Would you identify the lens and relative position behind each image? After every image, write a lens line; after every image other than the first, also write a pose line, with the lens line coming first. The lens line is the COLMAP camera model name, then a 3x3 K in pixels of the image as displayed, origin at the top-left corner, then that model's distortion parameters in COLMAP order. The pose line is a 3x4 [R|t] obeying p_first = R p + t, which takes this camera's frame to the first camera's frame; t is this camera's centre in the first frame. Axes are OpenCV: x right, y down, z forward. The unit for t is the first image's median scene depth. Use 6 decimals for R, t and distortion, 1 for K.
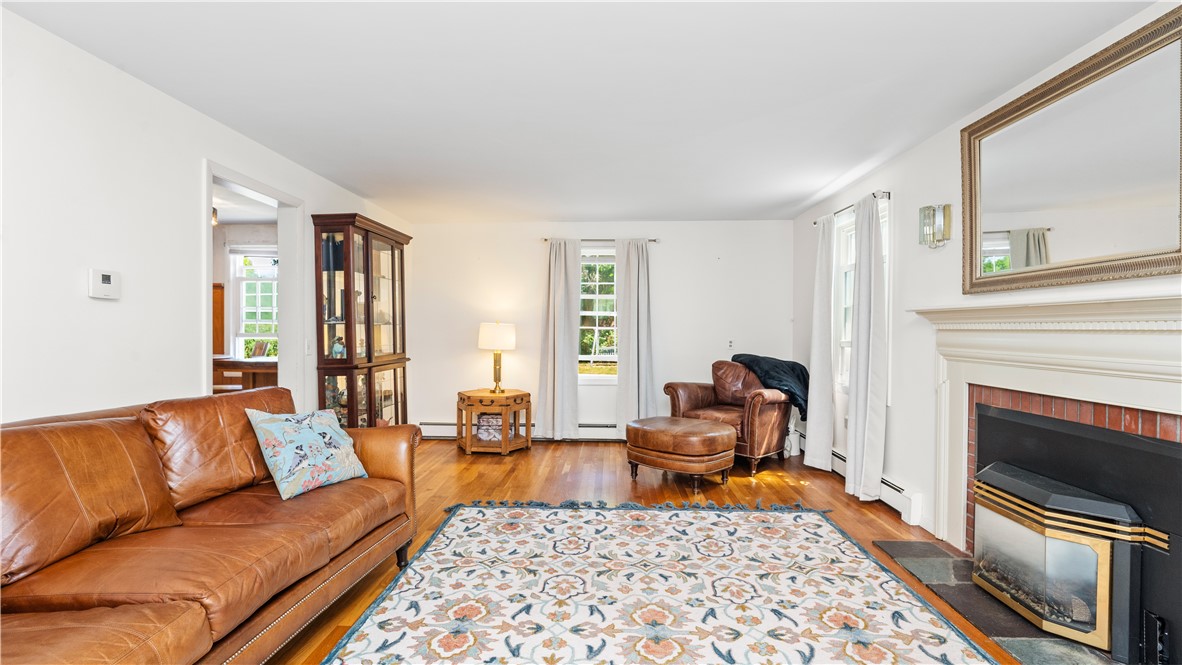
lens RADIAL K [[559.5, 0, 594.1], [0, 559.5, 331.1], [0, 0, 1]] dist [-0.009647, 0.002772]
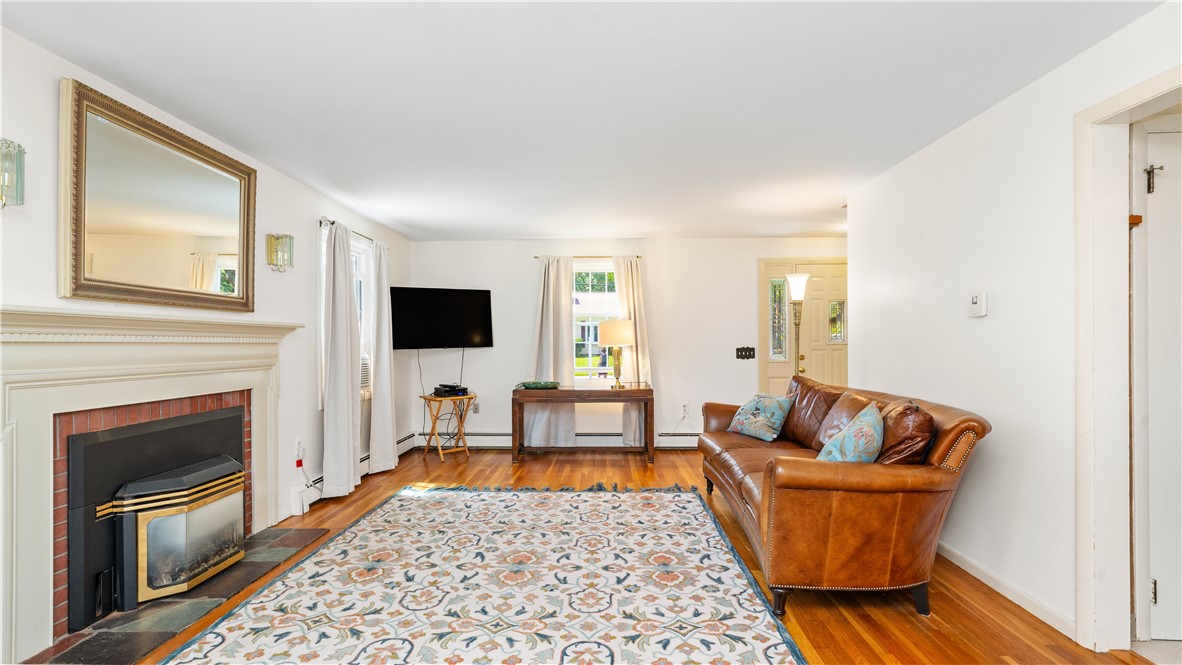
lens RADIAL K [[559.5, 0, 587.9], [0, 559.5, 340.3], [0, 0, 1]] dist [-0.009647, 0.002772]
pose [[-0.999999, -0.000970, -0.000407, -0.046322], [-0.000970, 0.999999, -0.001073, -0.006079], [0.000408, -0.001073, -0.999999, 1.941833]]
